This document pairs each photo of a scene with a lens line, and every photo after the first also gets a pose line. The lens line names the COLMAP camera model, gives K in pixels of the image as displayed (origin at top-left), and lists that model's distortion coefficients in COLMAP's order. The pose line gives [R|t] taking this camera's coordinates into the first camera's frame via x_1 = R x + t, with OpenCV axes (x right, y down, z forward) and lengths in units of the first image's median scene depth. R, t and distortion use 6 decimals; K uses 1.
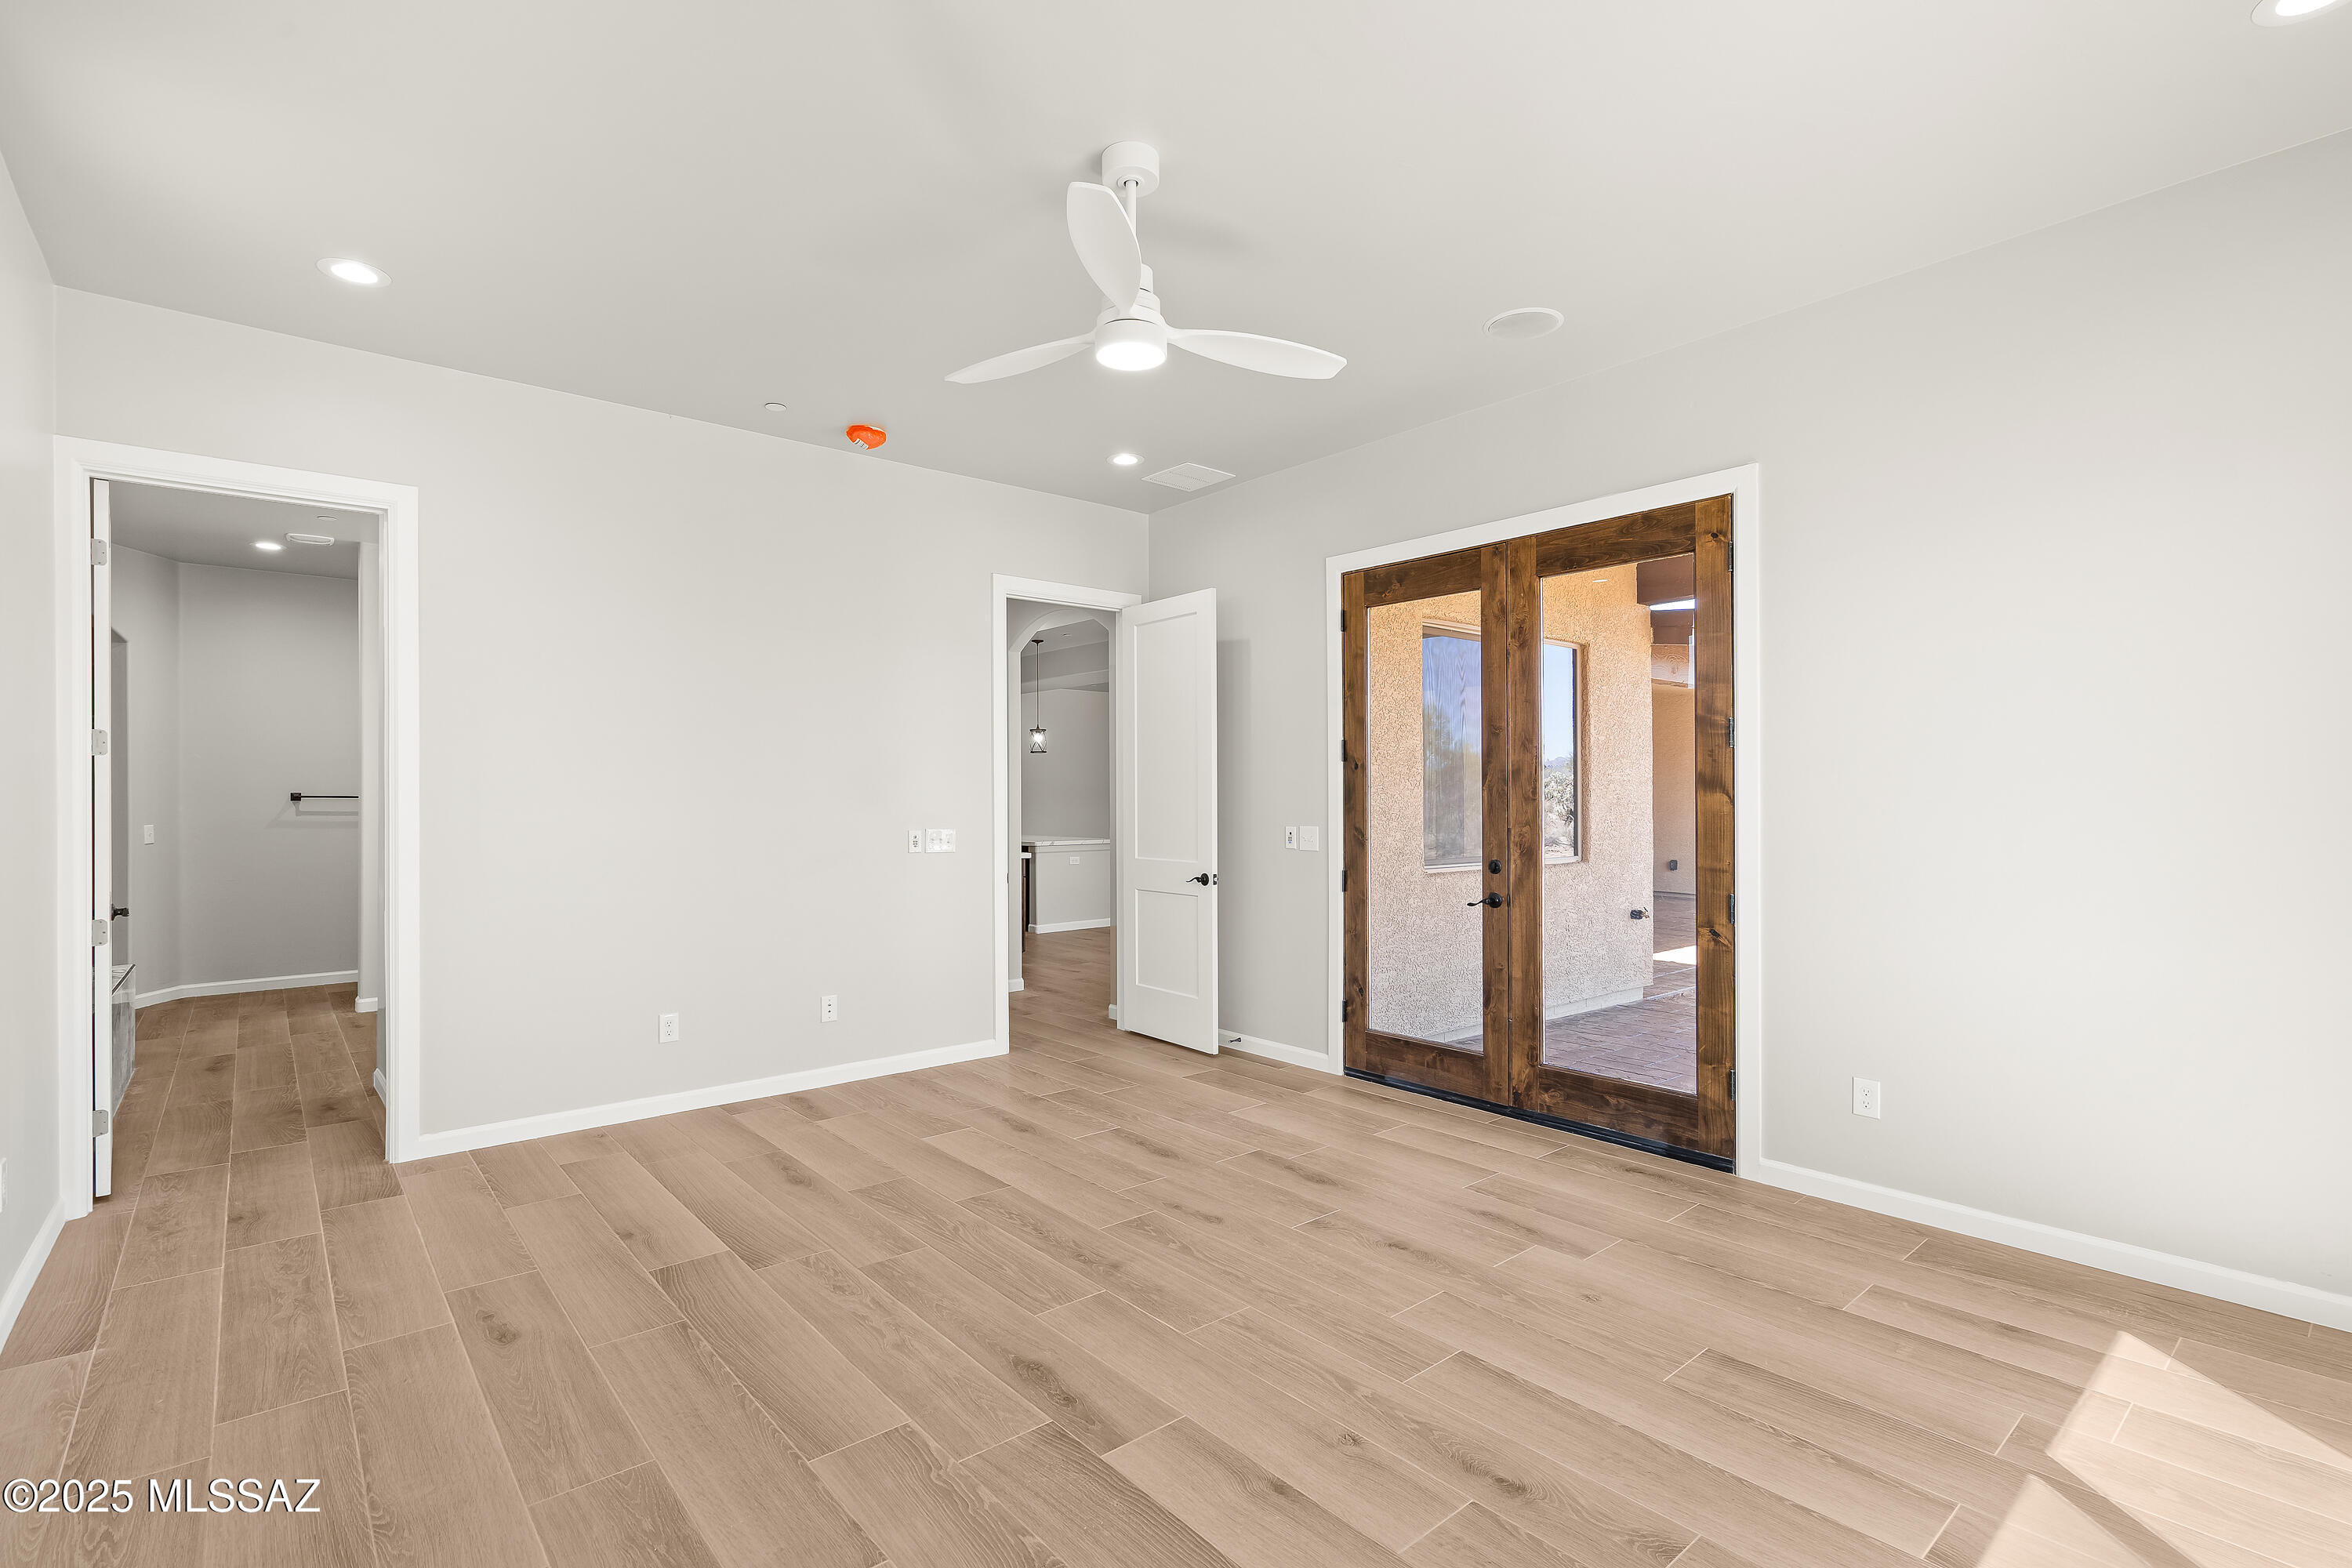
lens RADIAL K [[1093.6, 0, 1180.5], [0, 1093.6, 805.1], [0, 0, 1]] dist [-0.004756, 0.001399]
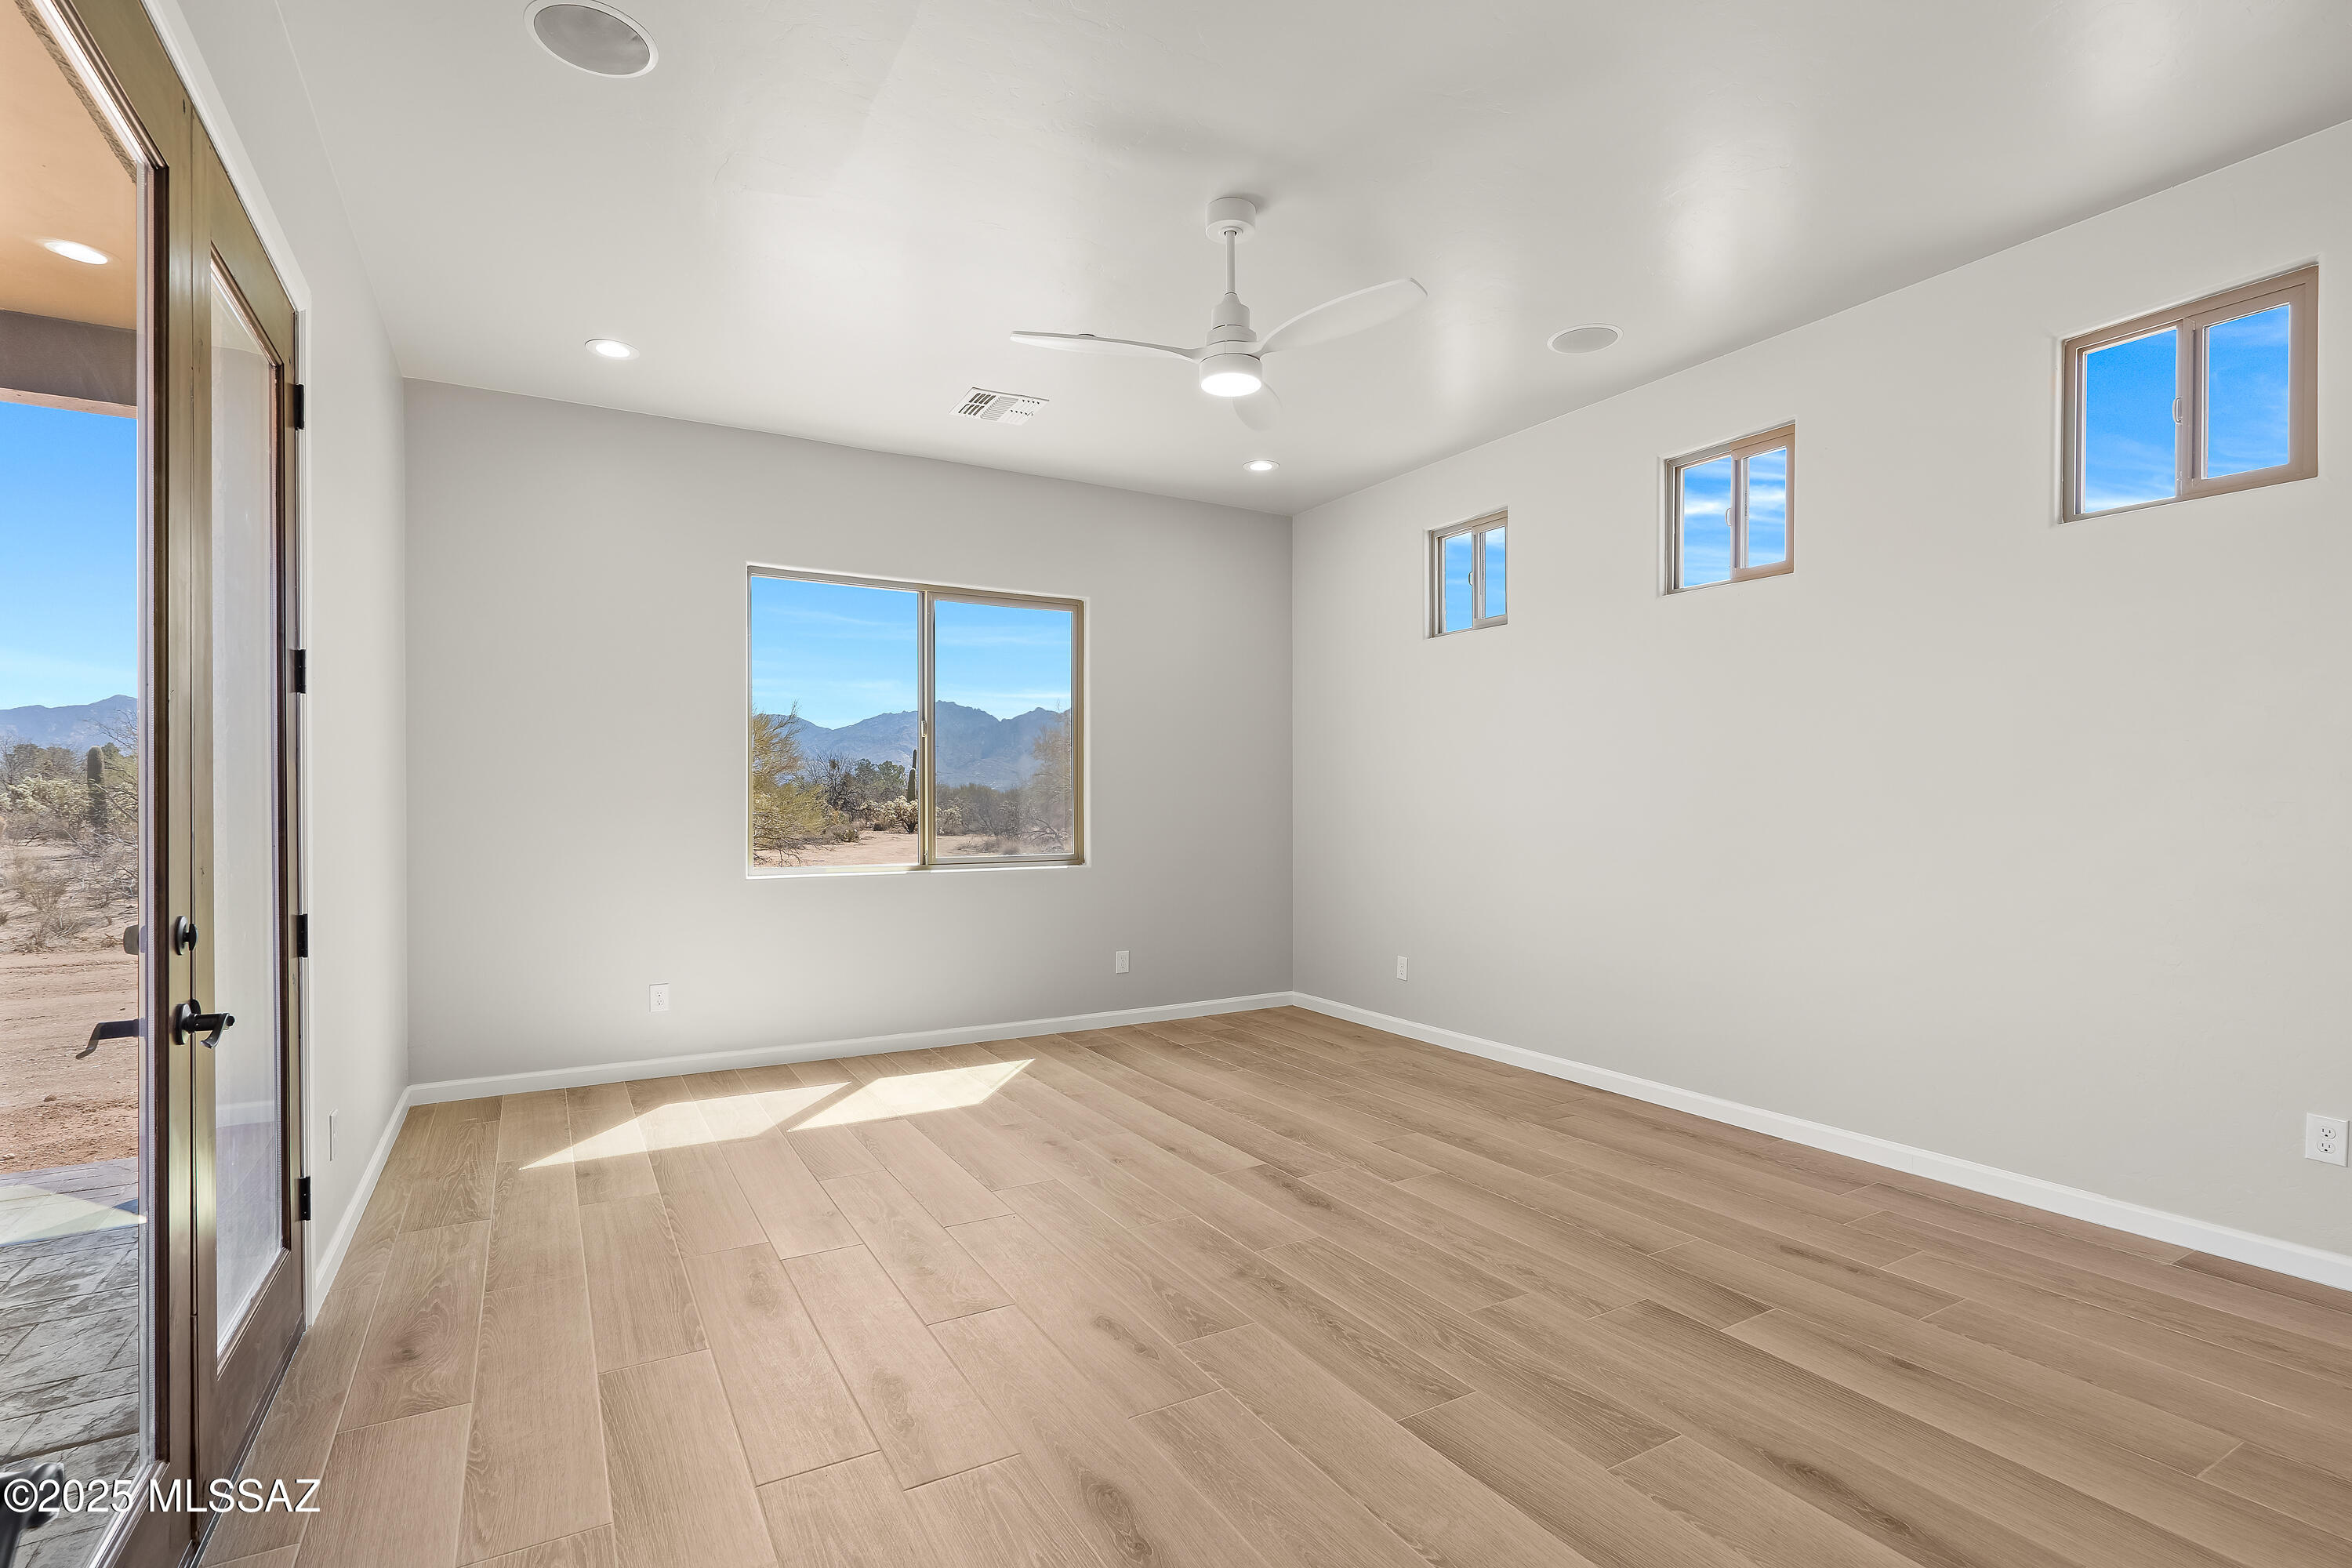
lens RADIAL K [[1093.6, 0, 1183.6], [0, 1093.6, 794.9], [0, 0, 1]] dist [-0.004756, 0.001399]
pose [[-0.984357, 0.005115, 0.176111, -0.245013], [0.005679, 0.999980, 0.002699, 0.017249], [-0.176093, 0.003657, -0.984367, 2.665088]]
